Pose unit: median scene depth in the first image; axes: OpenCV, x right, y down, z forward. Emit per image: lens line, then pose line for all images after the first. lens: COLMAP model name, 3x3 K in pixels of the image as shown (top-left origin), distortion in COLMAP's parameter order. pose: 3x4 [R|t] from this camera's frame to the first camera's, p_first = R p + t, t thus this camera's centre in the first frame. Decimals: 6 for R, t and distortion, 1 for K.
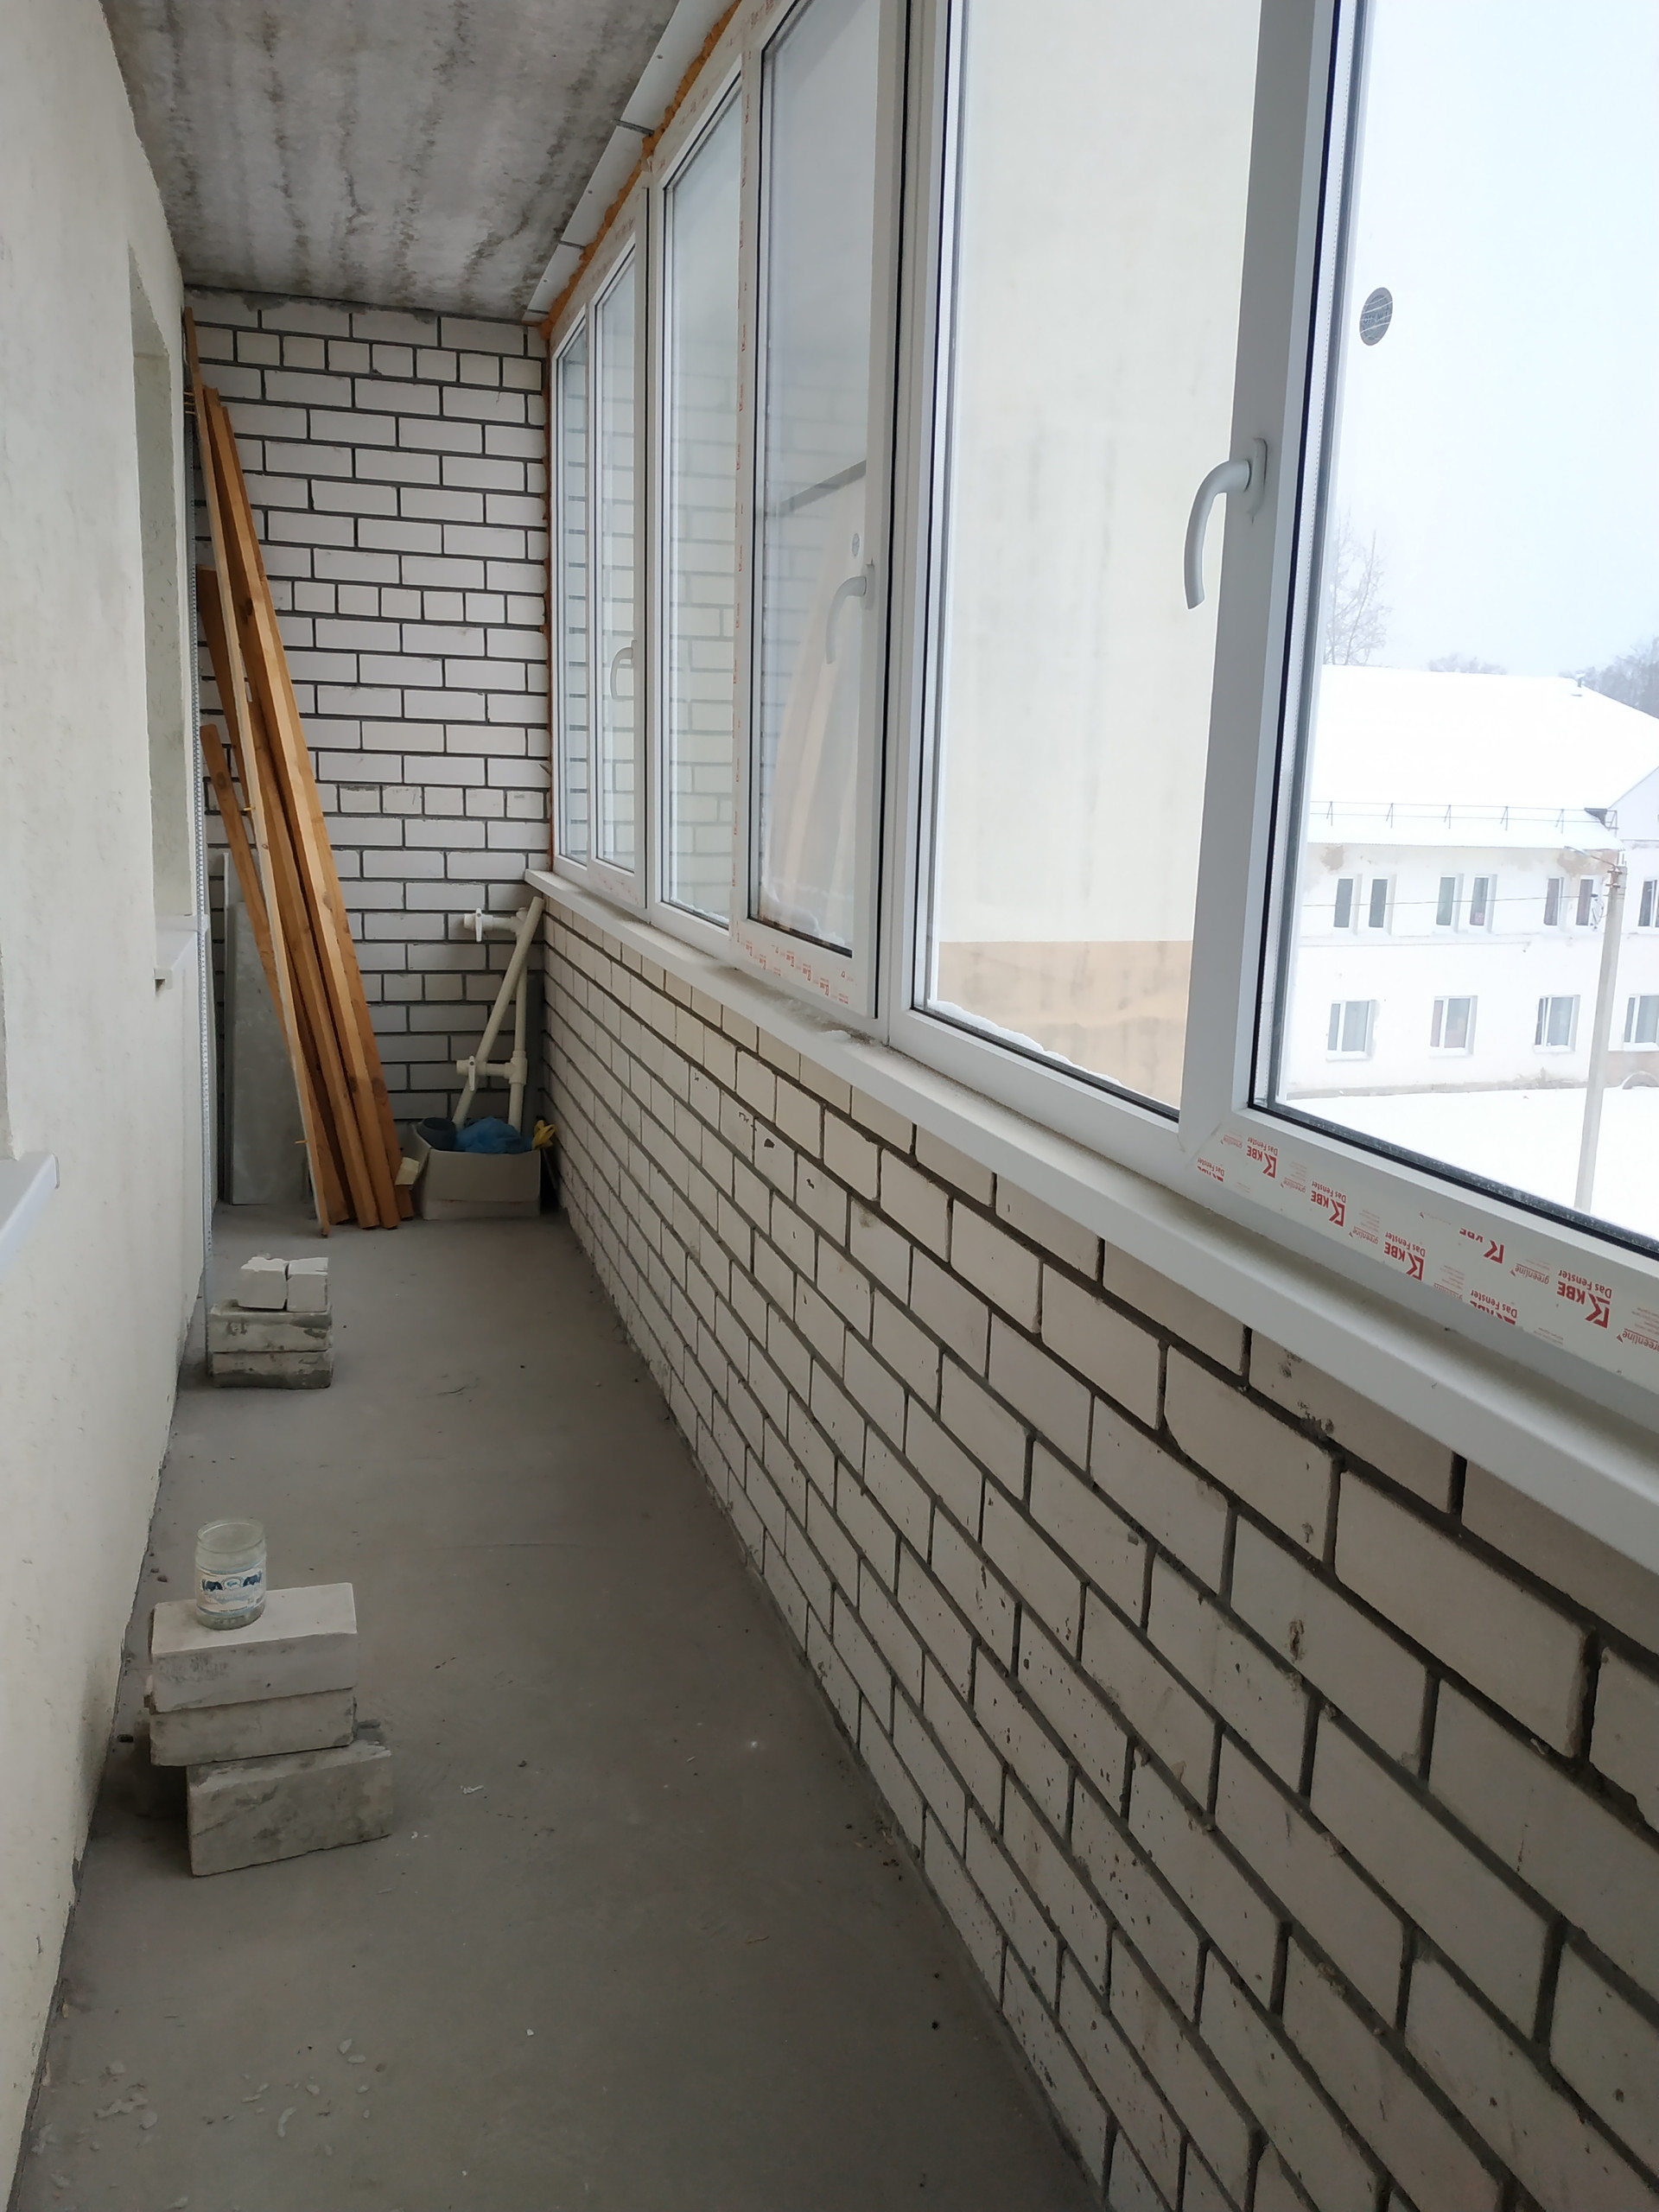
lens RADIAL K [[1630.3, 0, 800.8], [0, 1630.3, 1047.8], [0, 0, 1]] dist [0.036538, -0.034922]
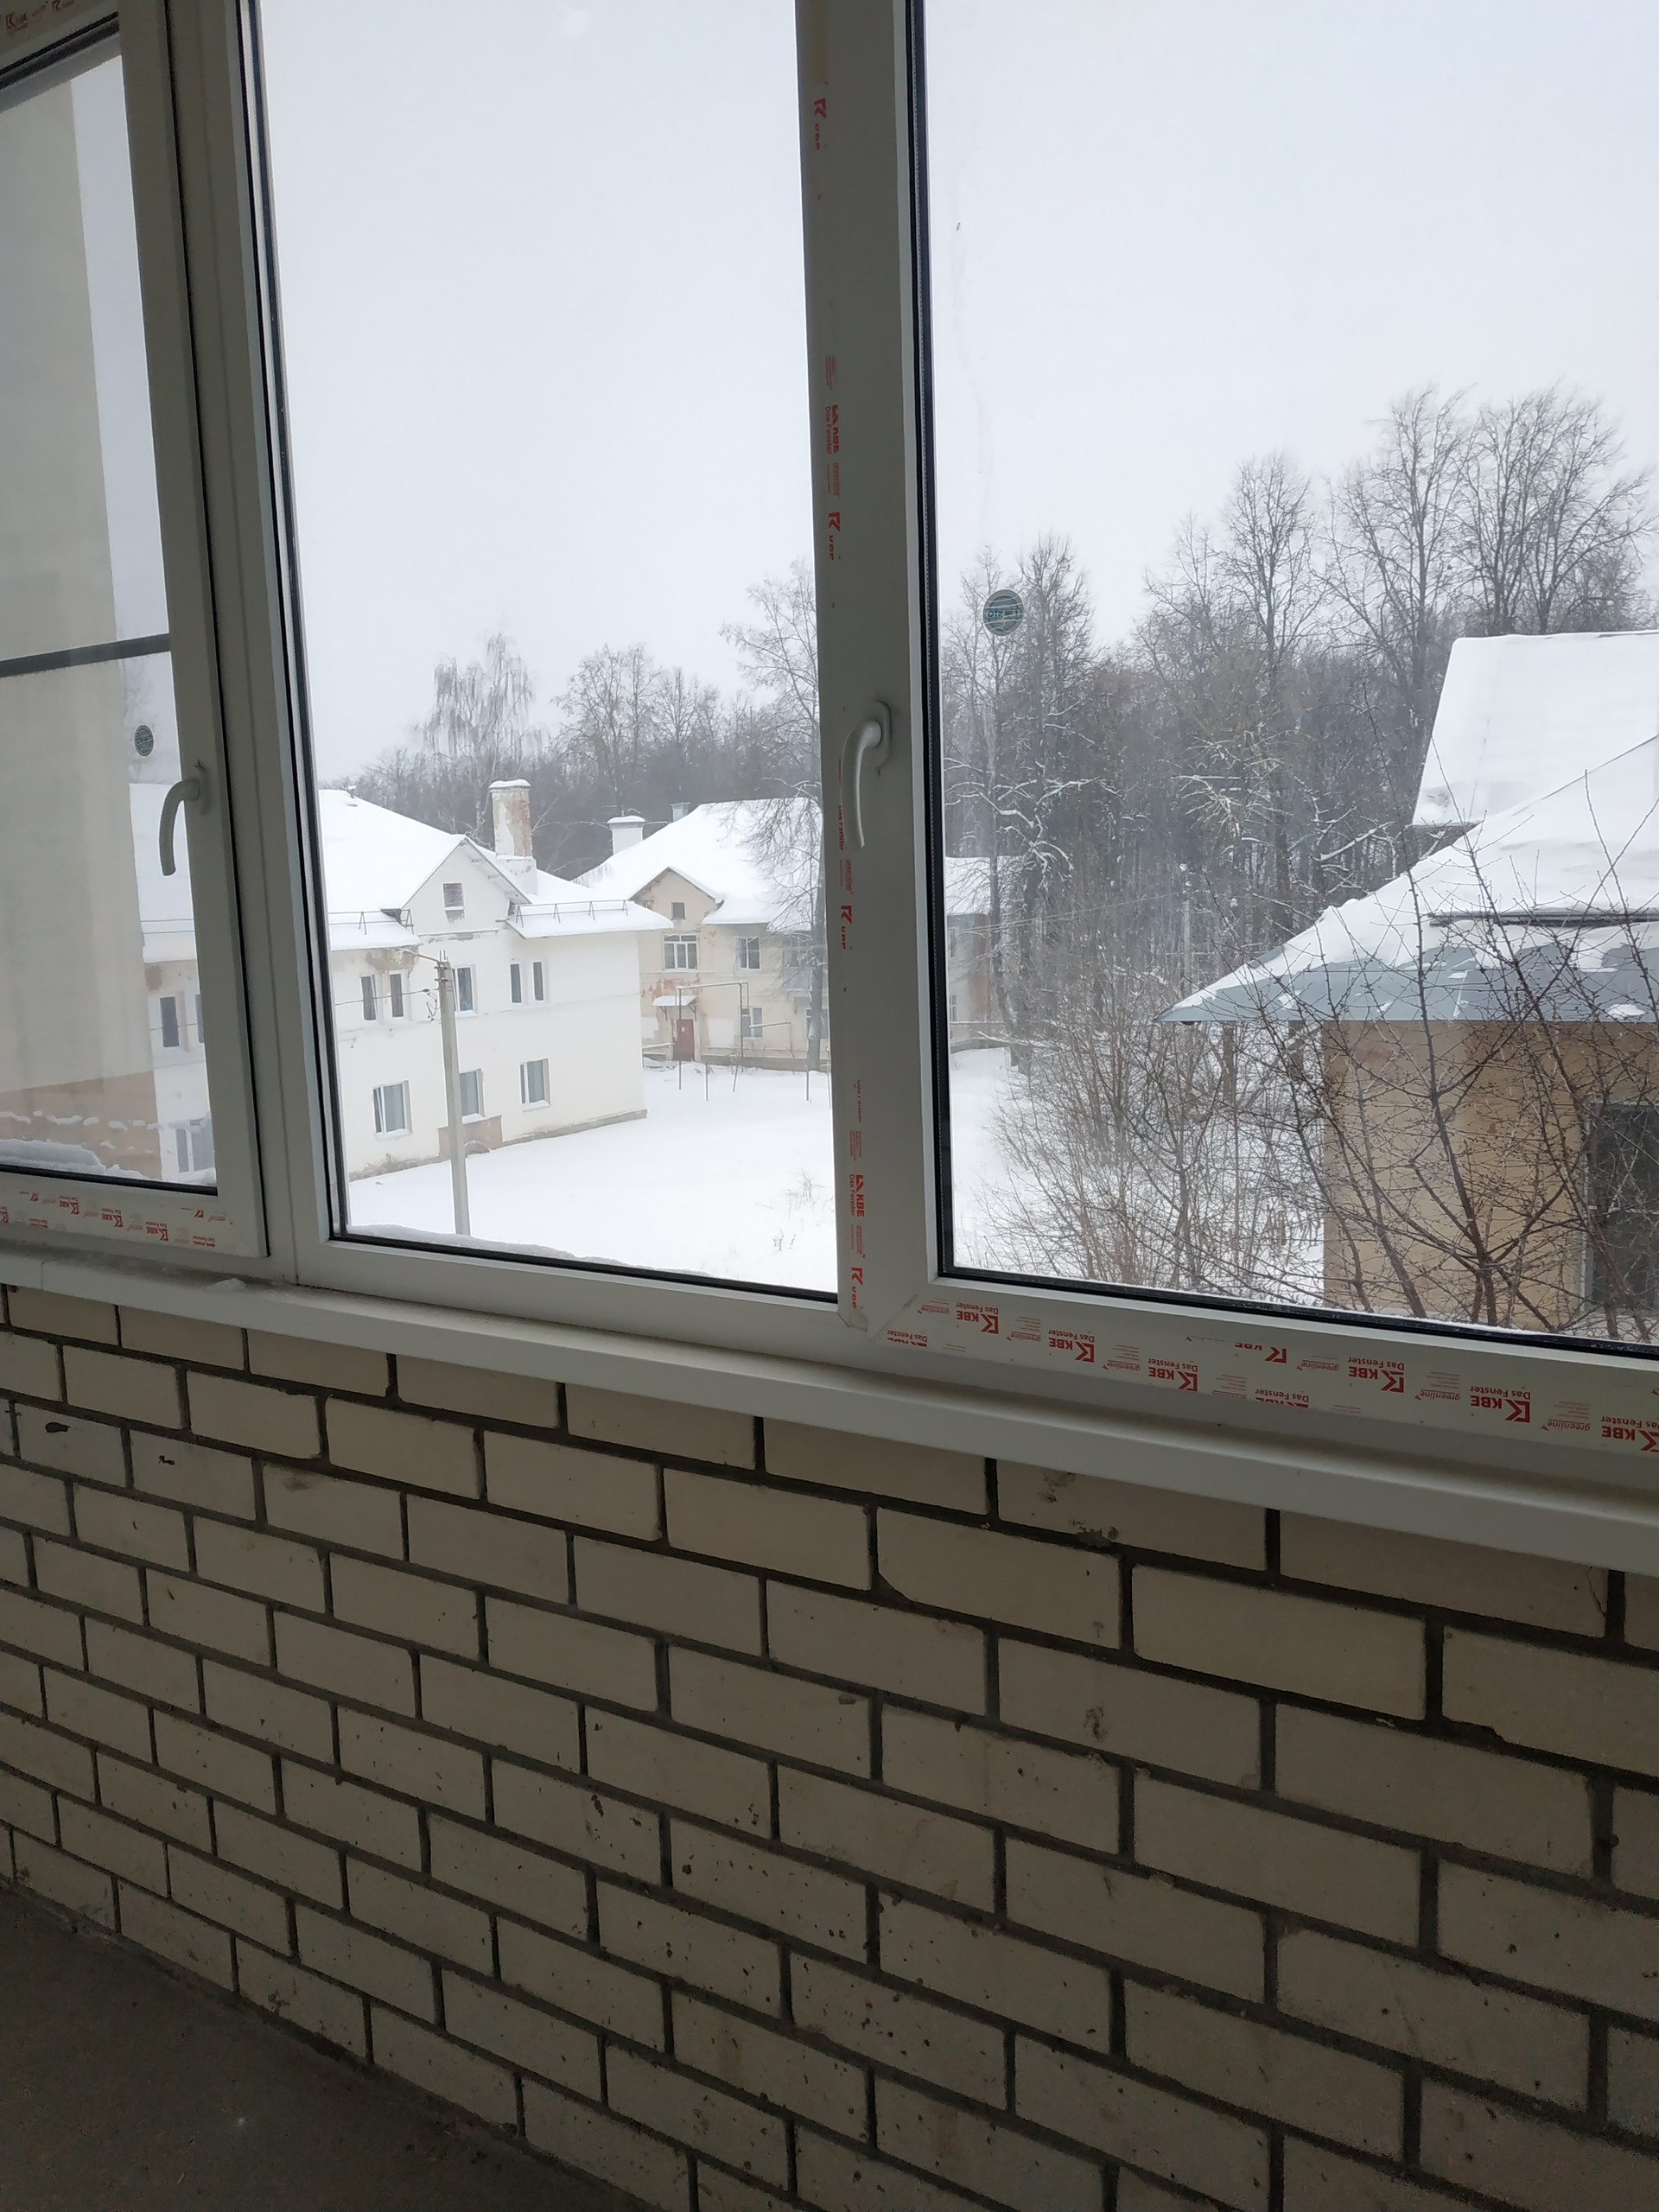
lens RADIAL K [[1630.3, 0, 833.5], [0, 1630.3, 1096.5], [0, 0, 1]] dist [0.036538, -0.034922]
pose [[0.753701, -0.145941, 0.640809, -0.459843], [0.170062, 0.985133, 0.024337, -0.120337], [-0.634833, 0.090634, 0.767315, 0.172462]]
